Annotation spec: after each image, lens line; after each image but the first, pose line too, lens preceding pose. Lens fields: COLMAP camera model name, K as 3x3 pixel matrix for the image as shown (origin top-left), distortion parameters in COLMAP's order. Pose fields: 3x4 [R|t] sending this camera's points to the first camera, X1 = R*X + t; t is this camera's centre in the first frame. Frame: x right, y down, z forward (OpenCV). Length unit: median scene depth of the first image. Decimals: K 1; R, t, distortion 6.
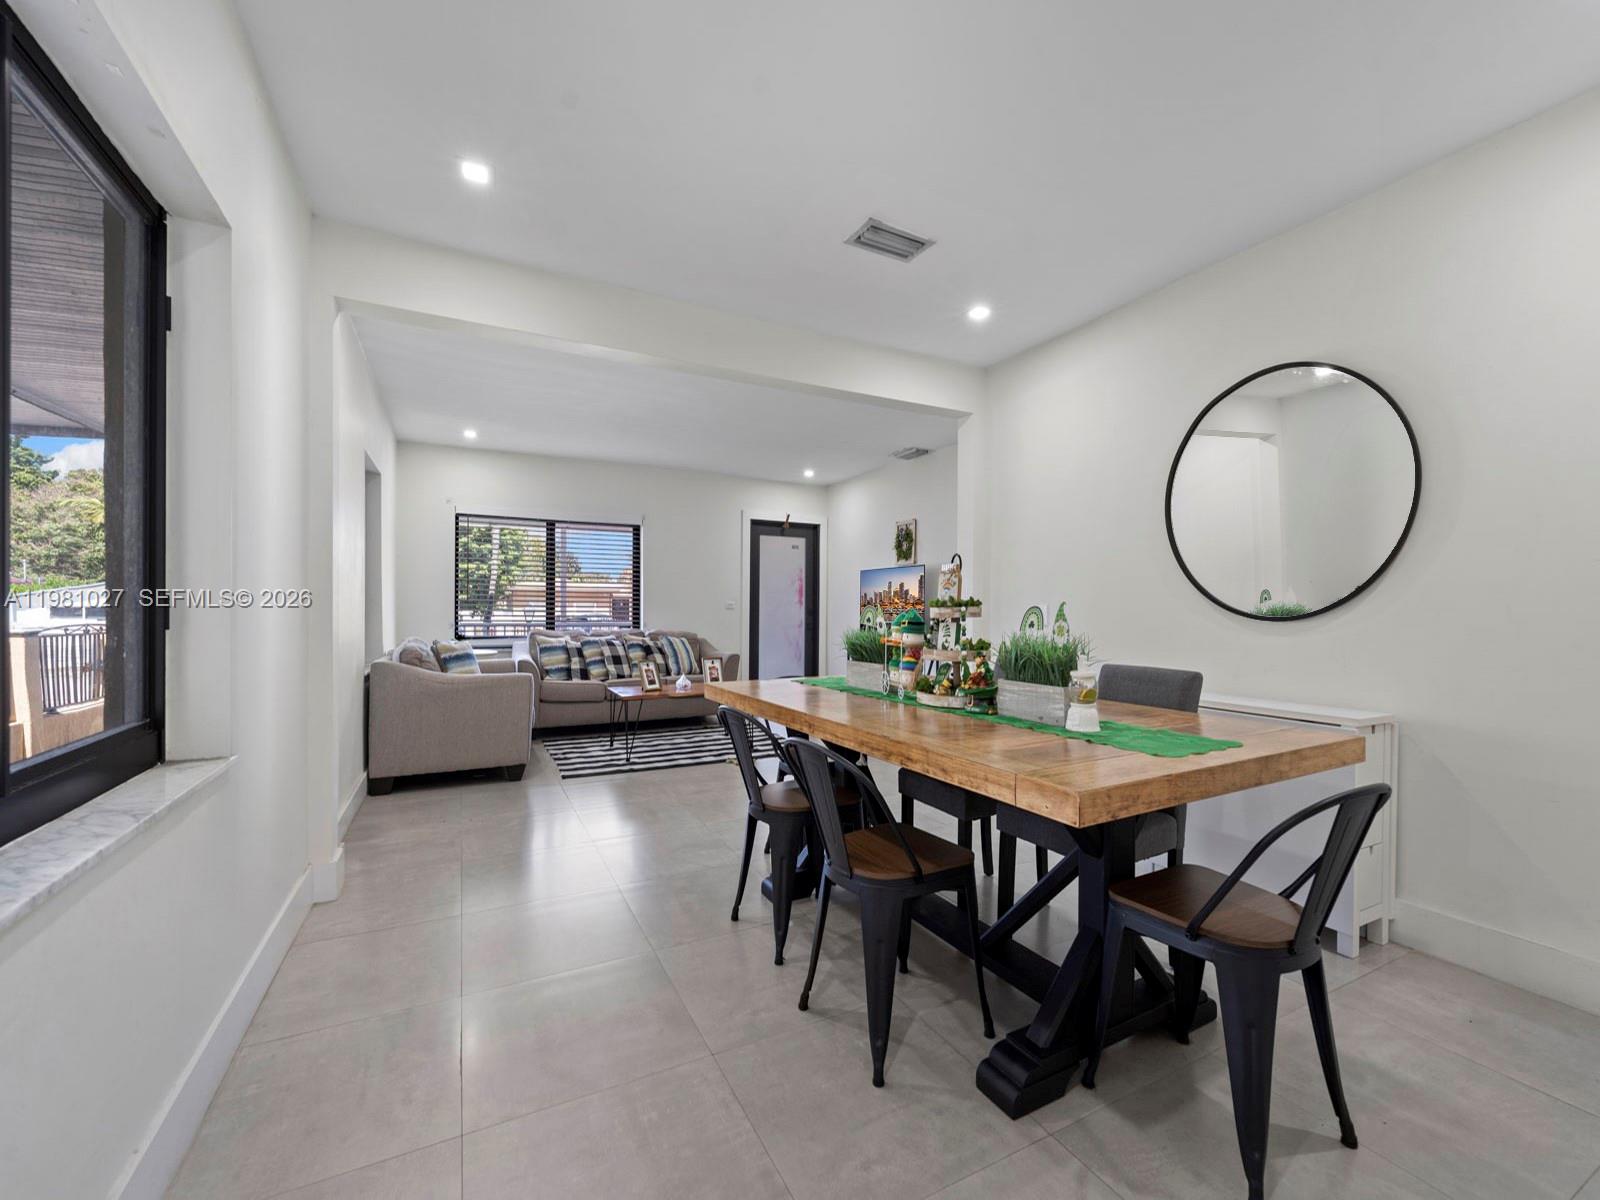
lens RADIAL K [[650.2, 0, 803.1], [0, 650.2, 610.5], [0, 0, 1]] dist [0.001549, -0.001276]
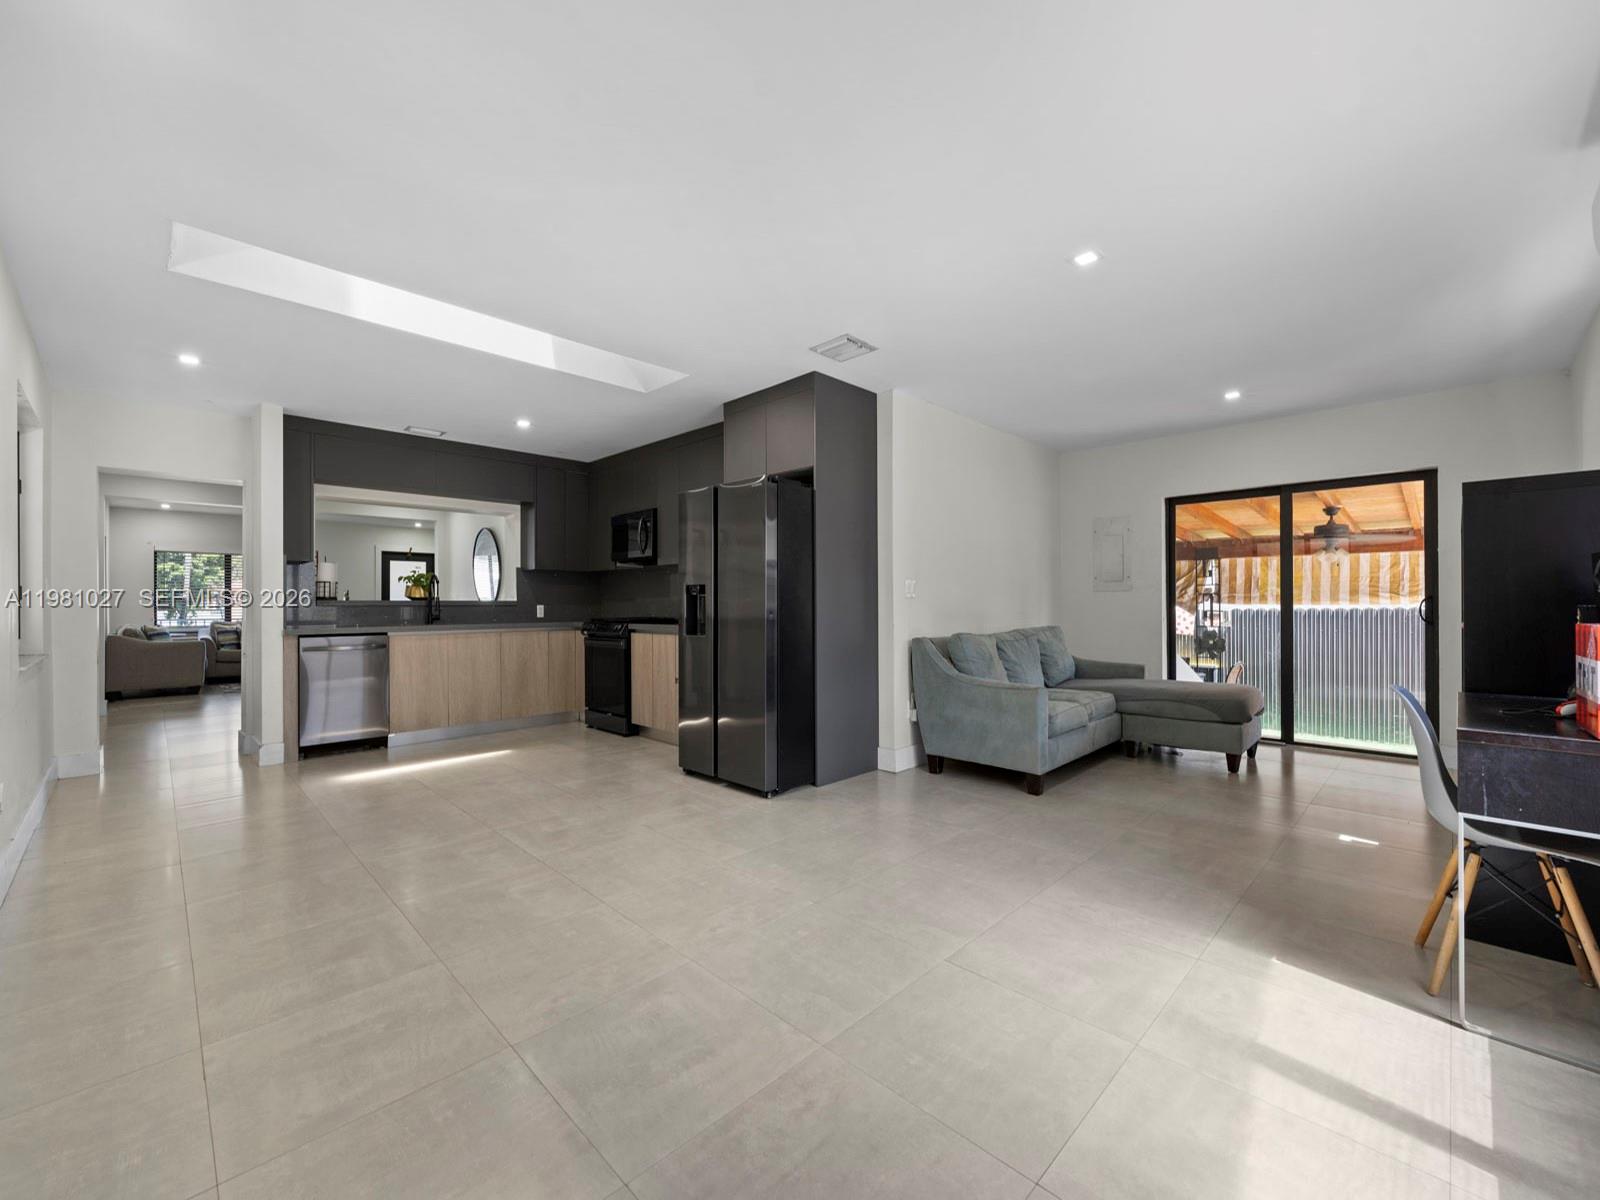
lens RADIAL K [[650.2, 0, 797.0], [0, 650.2, 603.9], [0, 0, 1]] dist [0.001549, -0.001276]
pose [[0.955072, -0.007267, 0.296285, 0.504822], [0.007566, 0.999971, 0.000136, -0.002295], [-0.296277, 0.002112, 0.955100, -1.002054]]
